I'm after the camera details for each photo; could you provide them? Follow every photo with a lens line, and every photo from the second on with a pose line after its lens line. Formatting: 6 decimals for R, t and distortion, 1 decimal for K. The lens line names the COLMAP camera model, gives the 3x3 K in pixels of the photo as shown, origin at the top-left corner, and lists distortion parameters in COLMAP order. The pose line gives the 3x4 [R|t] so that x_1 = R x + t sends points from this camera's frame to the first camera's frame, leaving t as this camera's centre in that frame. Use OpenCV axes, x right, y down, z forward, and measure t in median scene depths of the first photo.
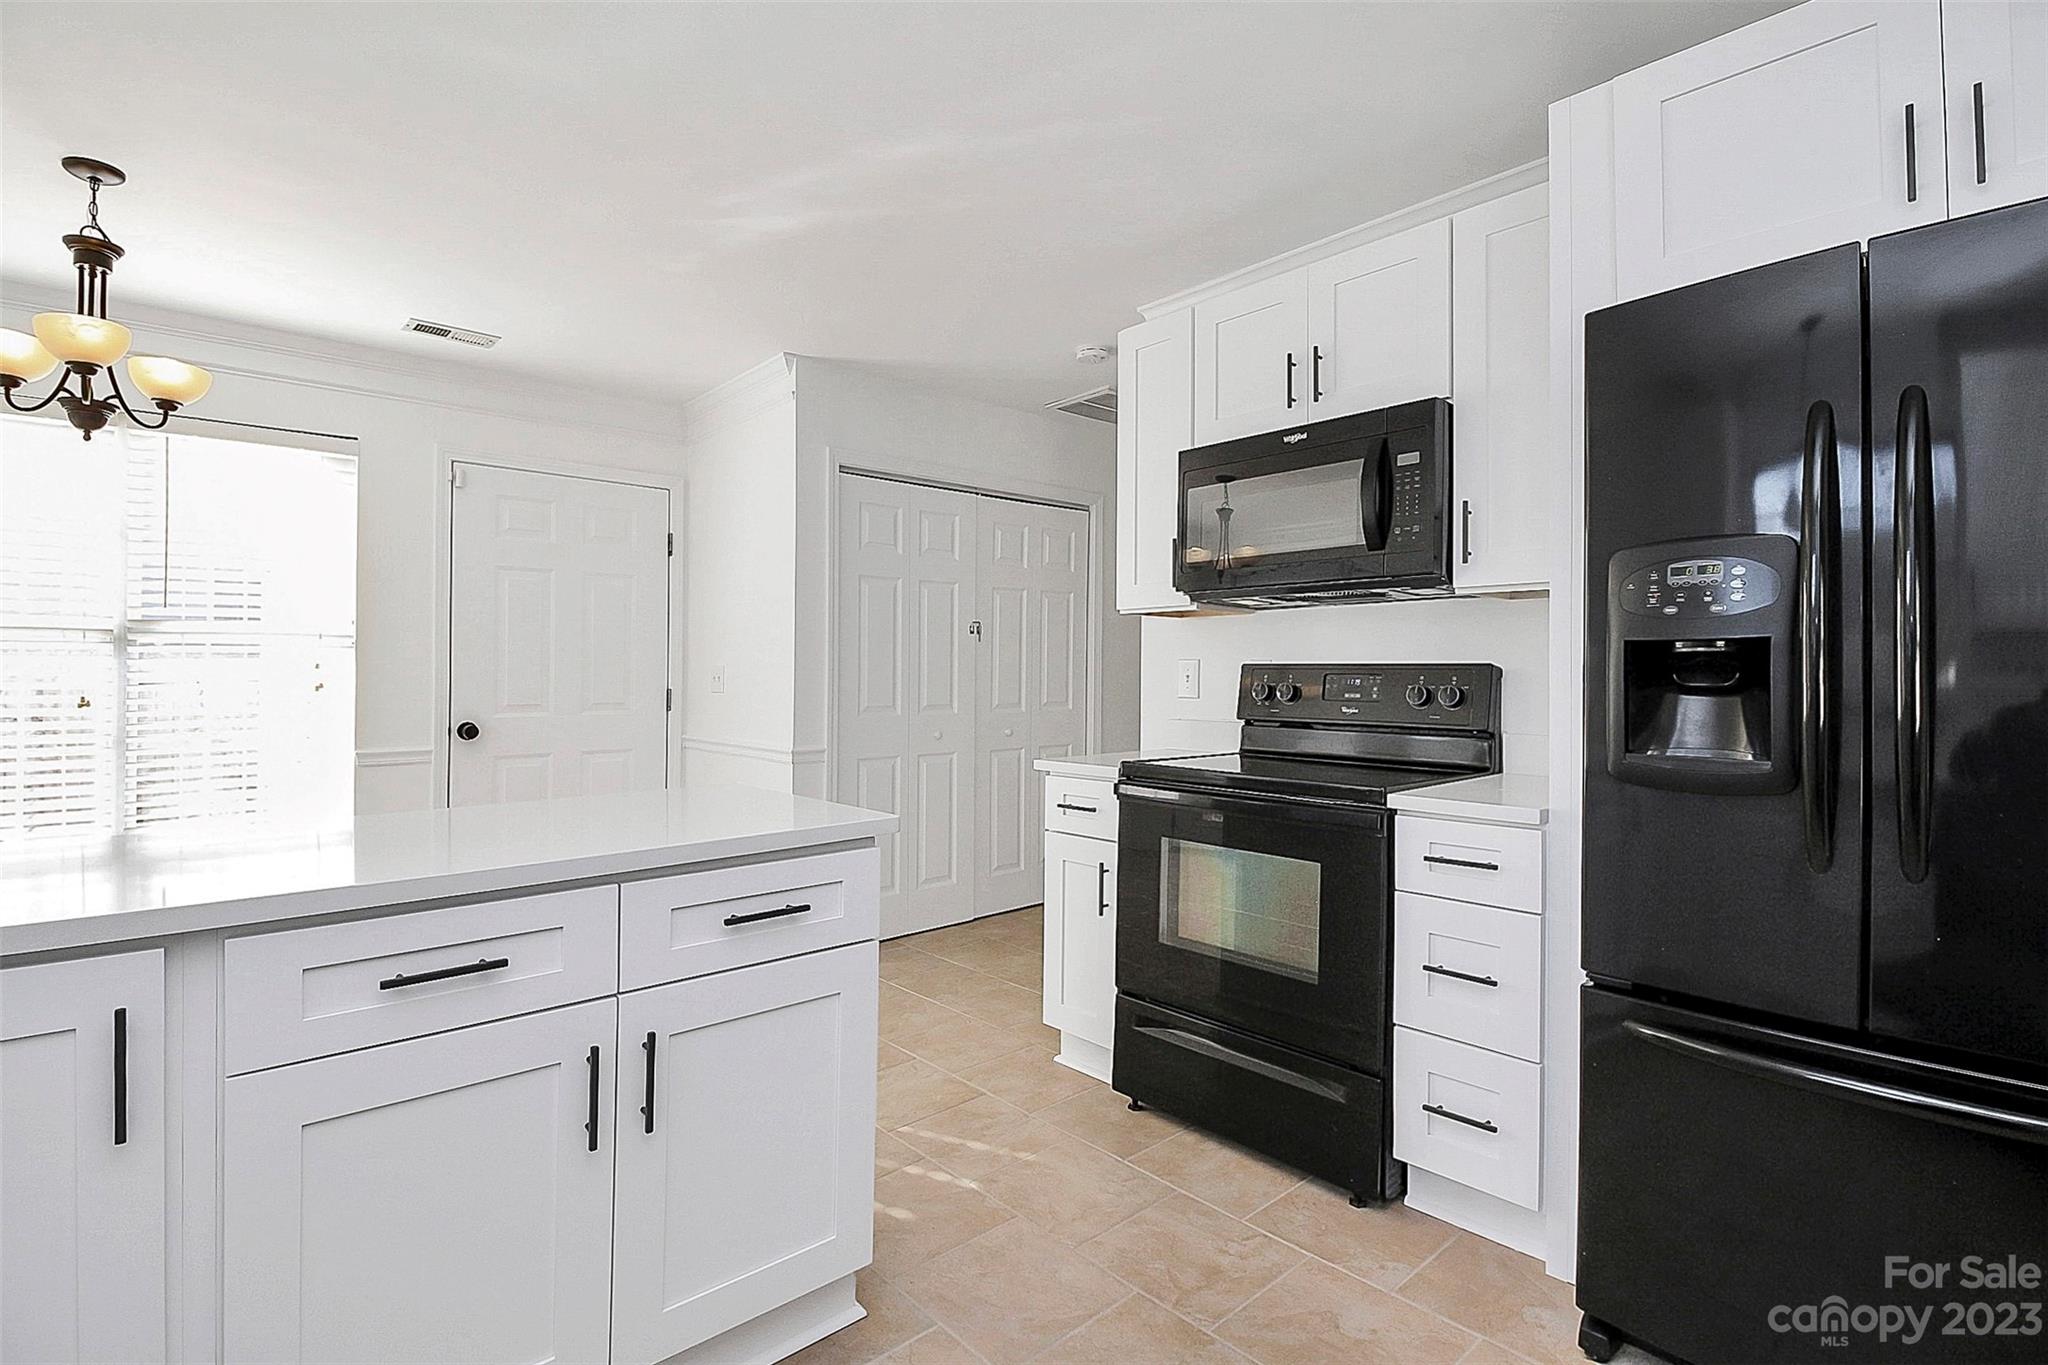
lens RADIAL K [[968.5, 0, 1029.4], [0, 968.5, 660.3], [0, 0, 1]] dist [0.001382, -0.012337]
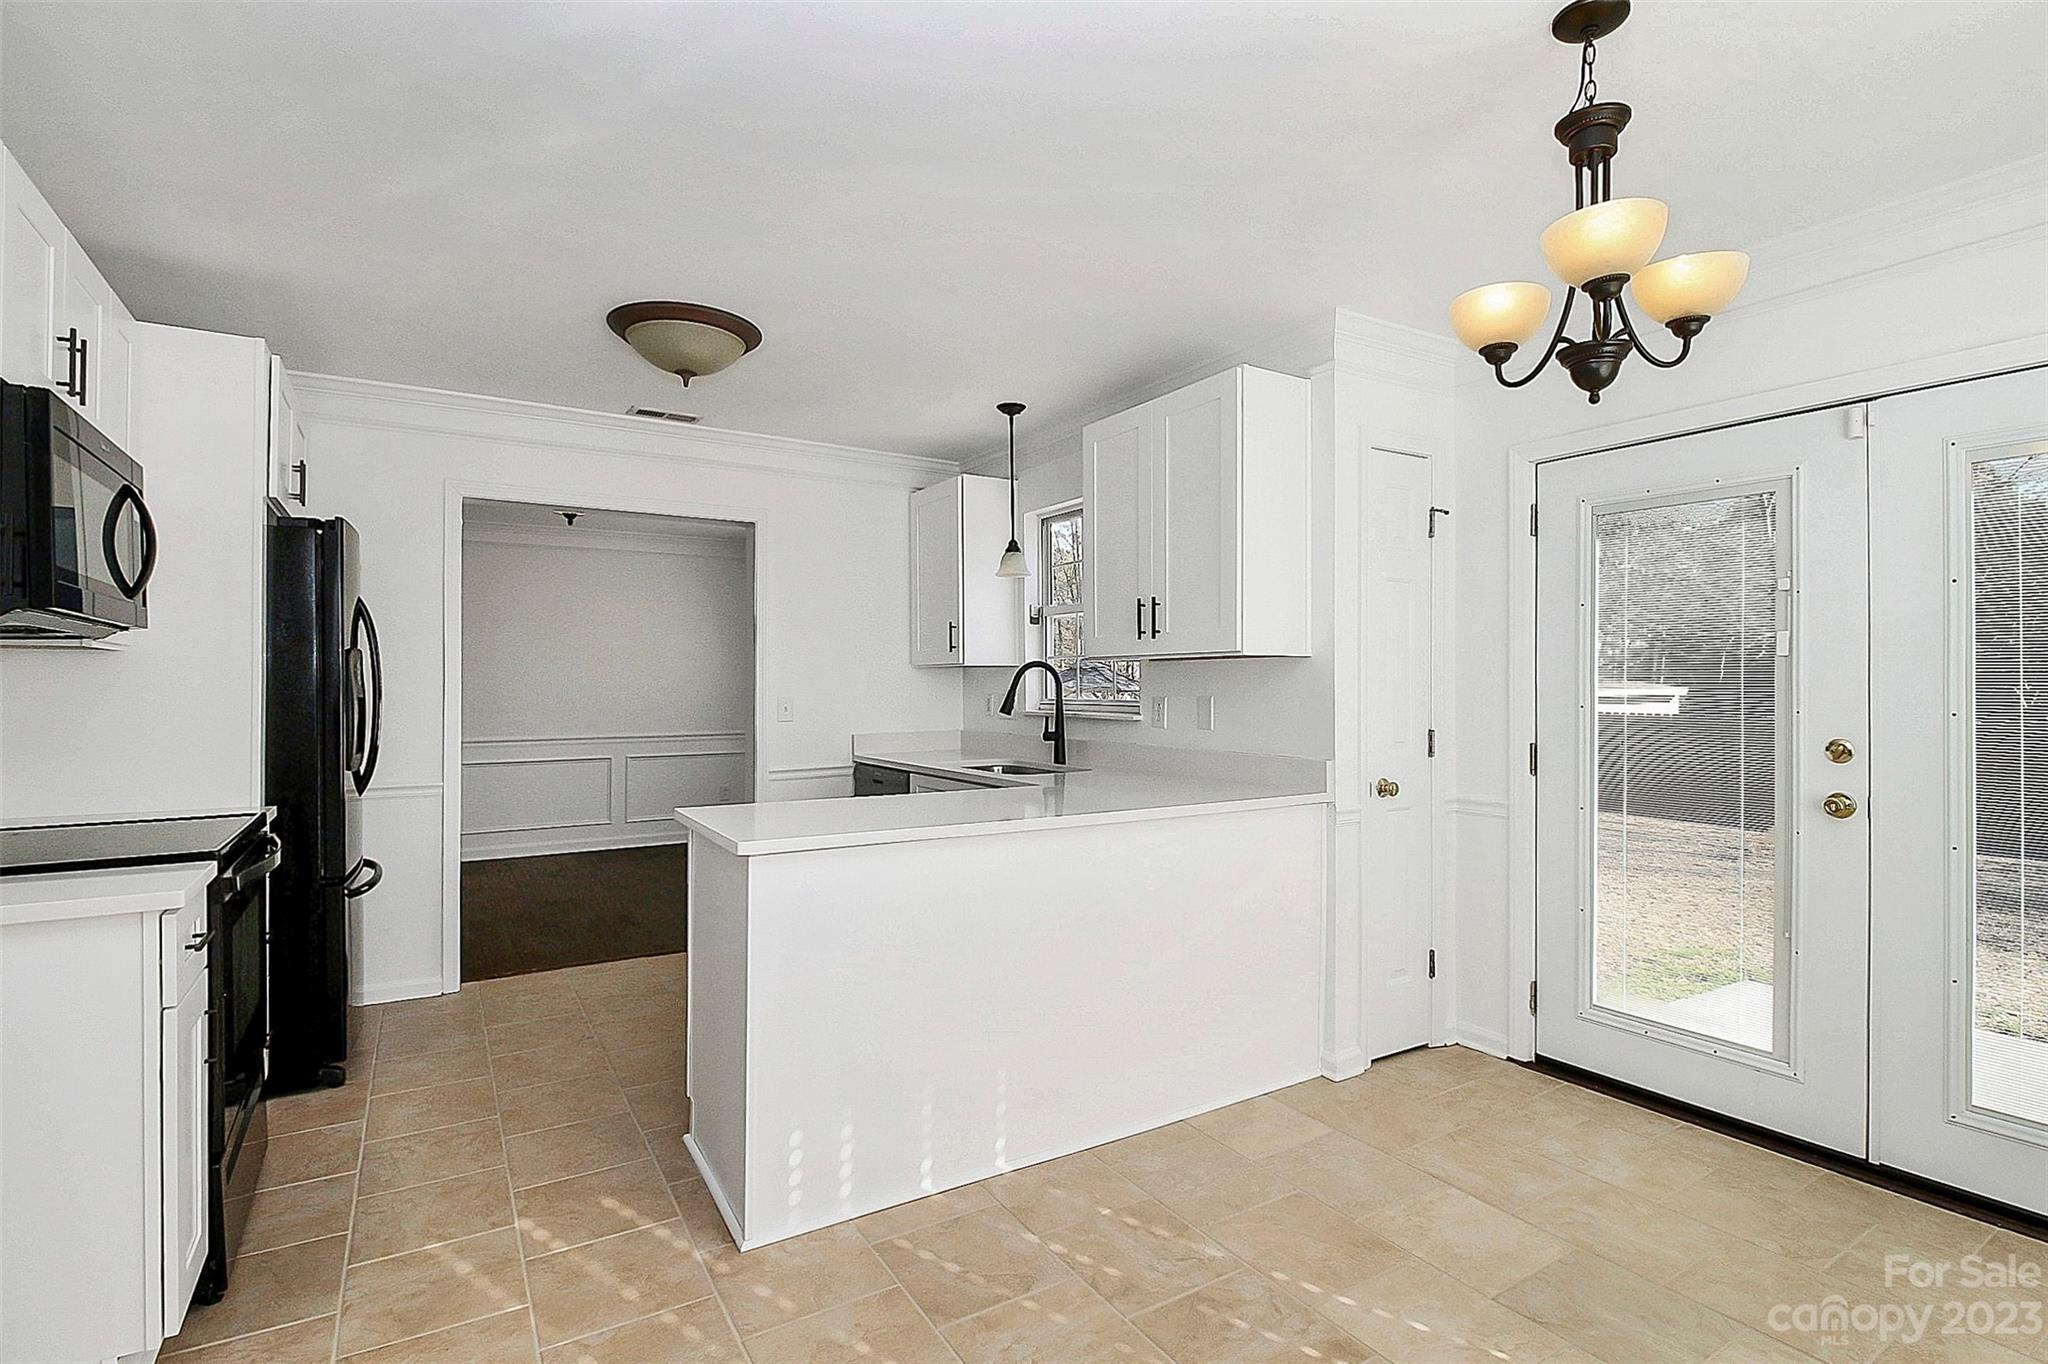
lens RADIAL K [[960.7, 0, 1016.4], [0, 960.7, 667.3], [0, 0, 1]] dist [0.000281, -0.008277]
pose [[-0.986562, 0.006800, 0.163246, -0.667299], [0.001545, 0.999477, -0.032293, -0.011039], [-0.163380, -0.031607, -0.986057, 1.739575]]
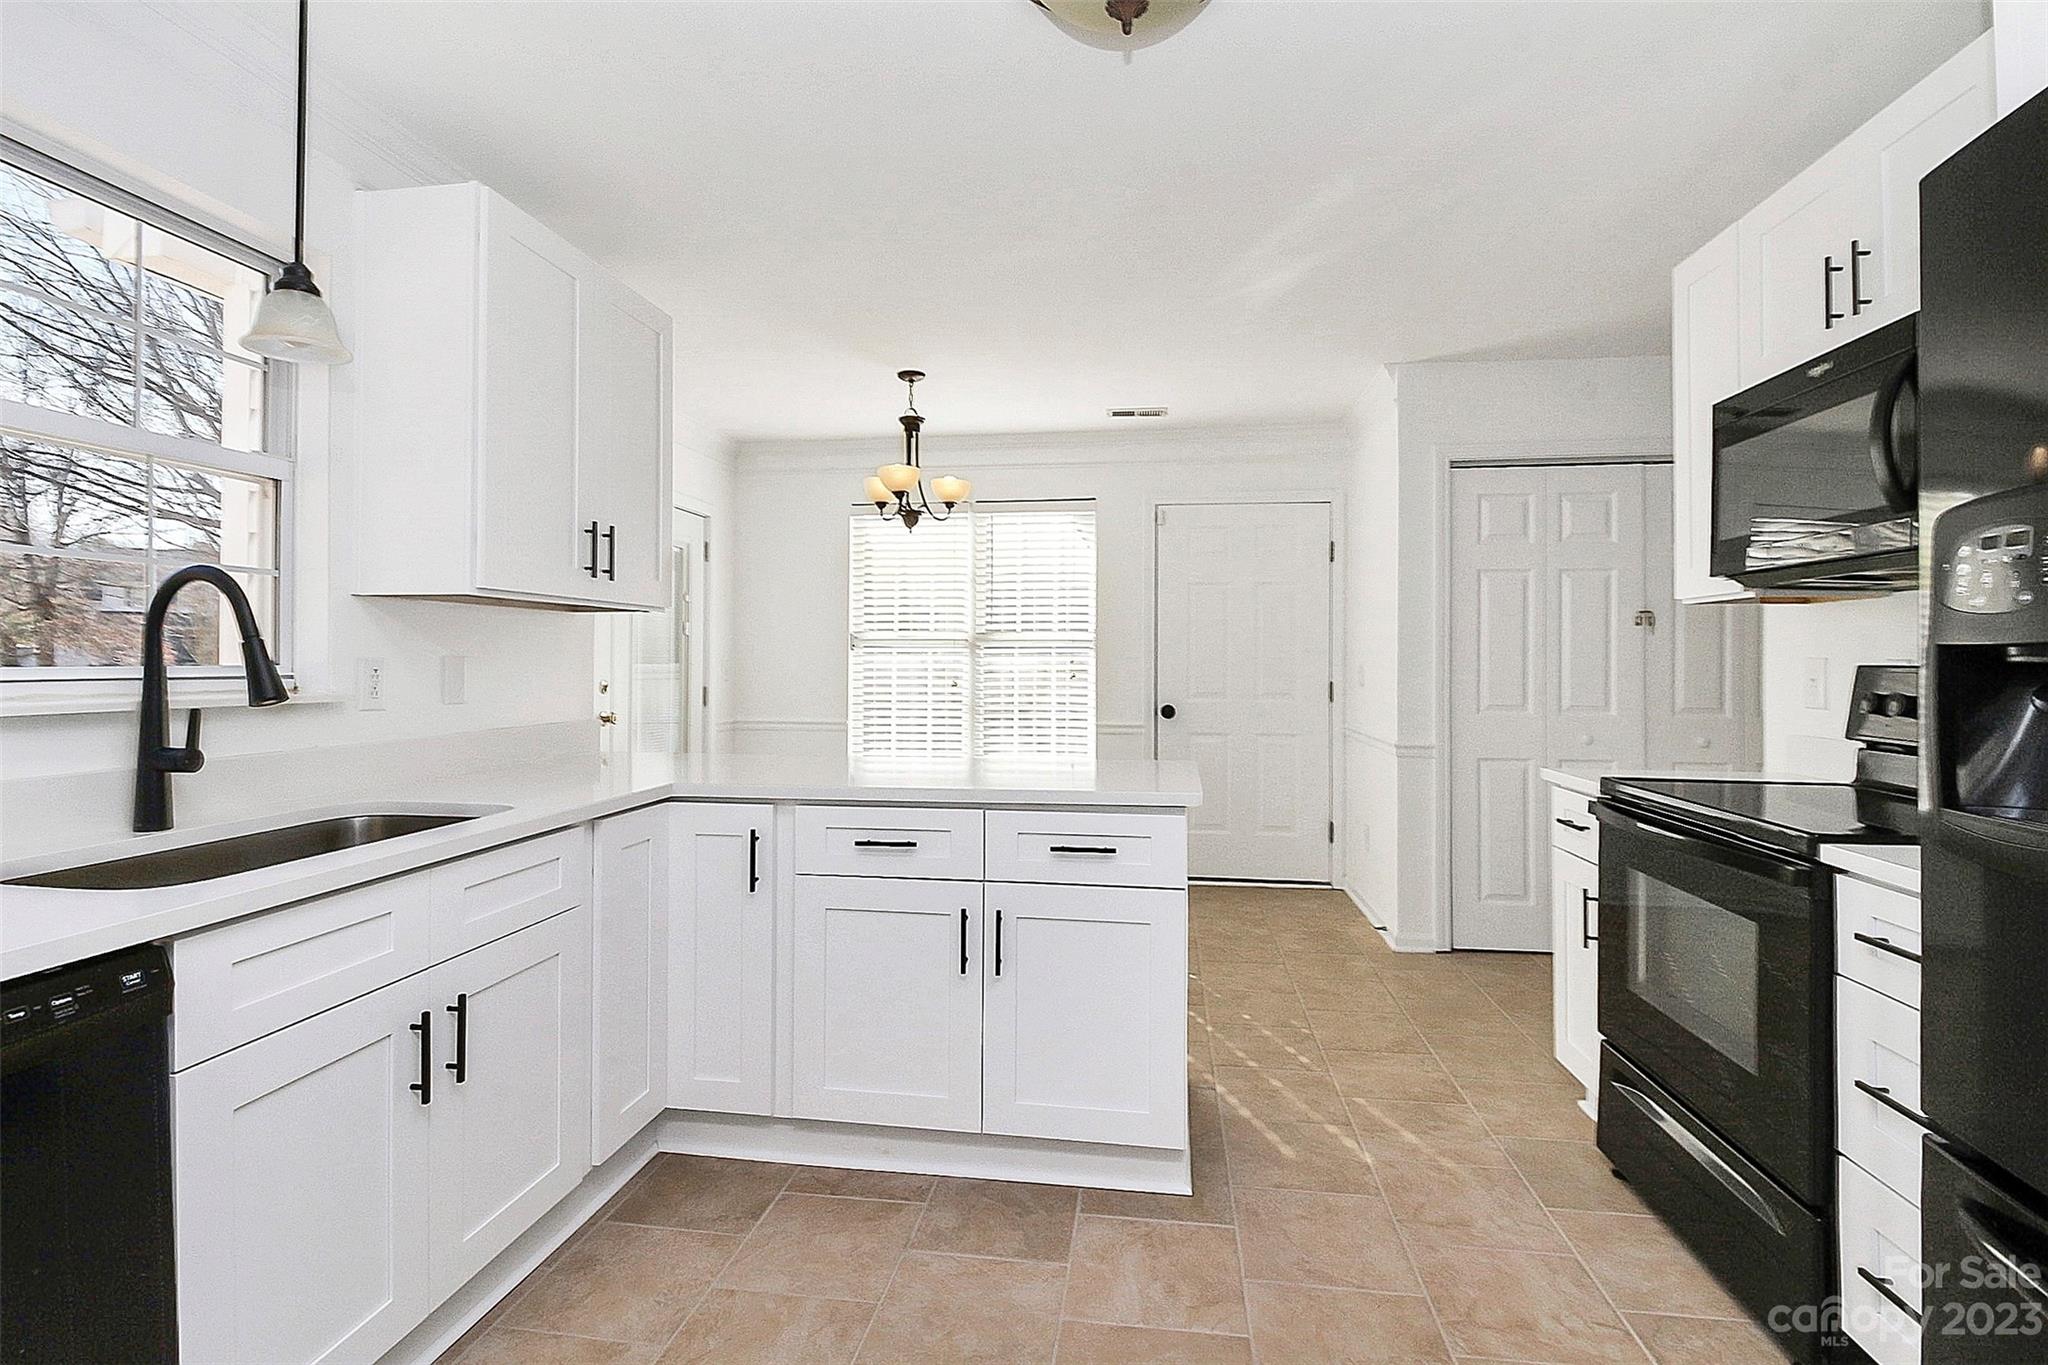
lens RADIAL K [[955.5, 0, 1002.5], [0, 955.5, 649.7], [0, 0, 1]] dist [0.000021, -0.000389]
pose [[0.634337, -0.006750, -0.773027, 0.451207], [0.006728, 0.999972, -0.003210, -0.012180], [0.773027, -0.003165, 0.634365, 0.029244]]
